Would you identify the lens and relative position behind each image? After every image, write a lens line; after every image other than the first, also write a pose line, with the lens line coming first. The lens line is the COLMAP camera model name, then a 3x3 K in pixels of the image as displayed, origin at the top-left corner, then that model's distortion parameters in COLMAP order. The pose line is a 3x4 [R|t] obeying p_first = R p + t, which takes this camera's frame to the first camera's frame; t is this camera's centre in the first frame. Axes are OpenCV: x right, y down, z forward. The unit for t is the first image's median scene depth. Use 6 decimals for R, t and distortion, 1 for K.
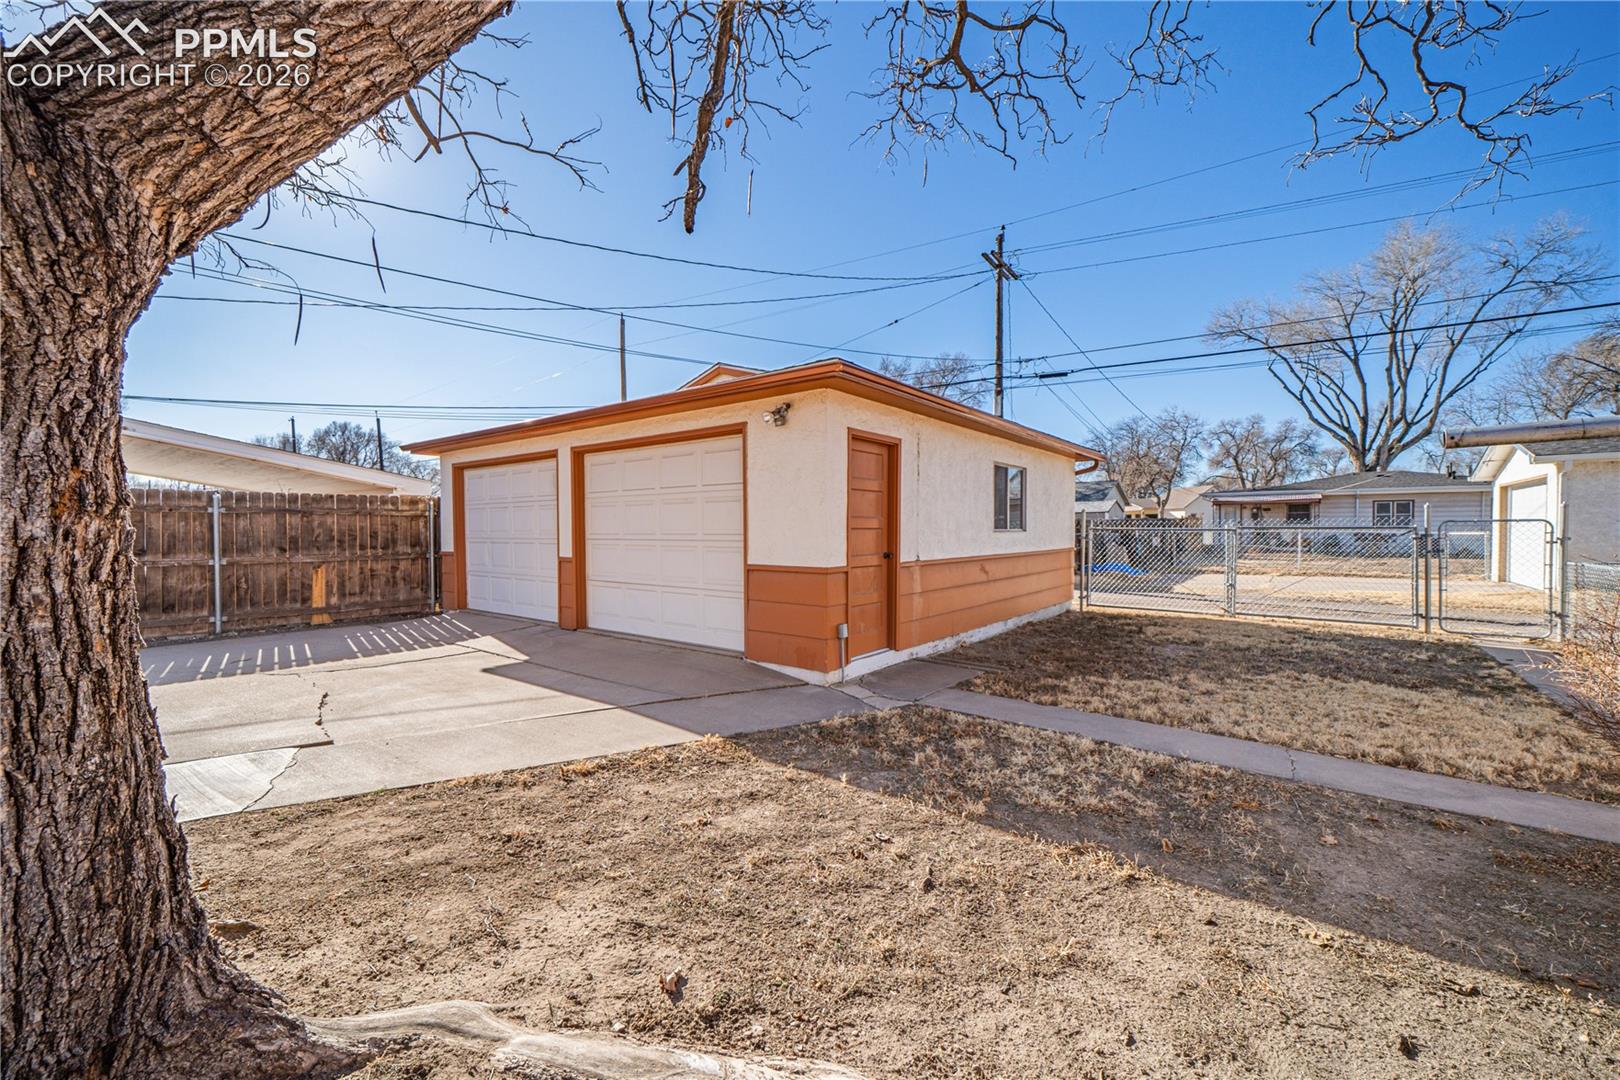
lens RADIAL K [[654.4, 0, 809.8], [0, 654.4, 535.7], [0, 0, 1]] dist [-0.000171, 0.000057]
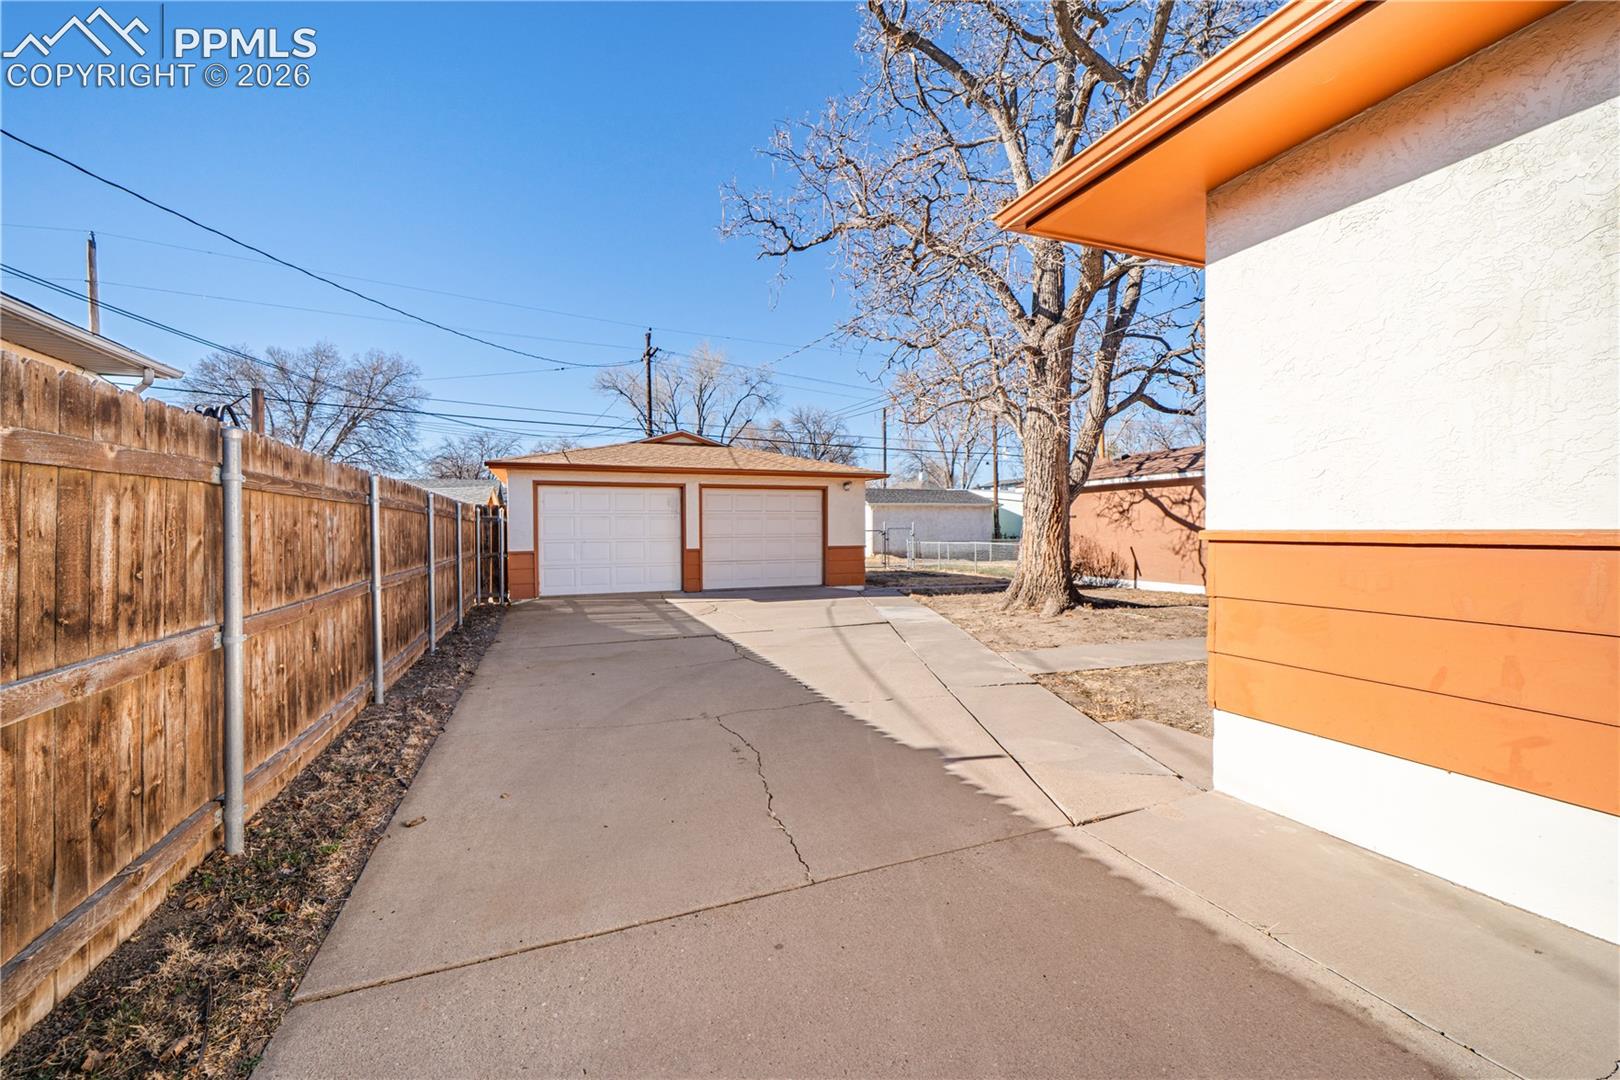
lens RADIAL K [[654.4, 0, 811.6], [0, 654.4, 535.1], [0, 0, 1]] dist [-0.000171, 0.000057]
pose [[0.513598, -0.003771, 0.858022, -1.586260], [0.012137, 0.999922, -0.002870, 0.004725], [-0.857945, 0.011887, 0.513604, -0.112239]]
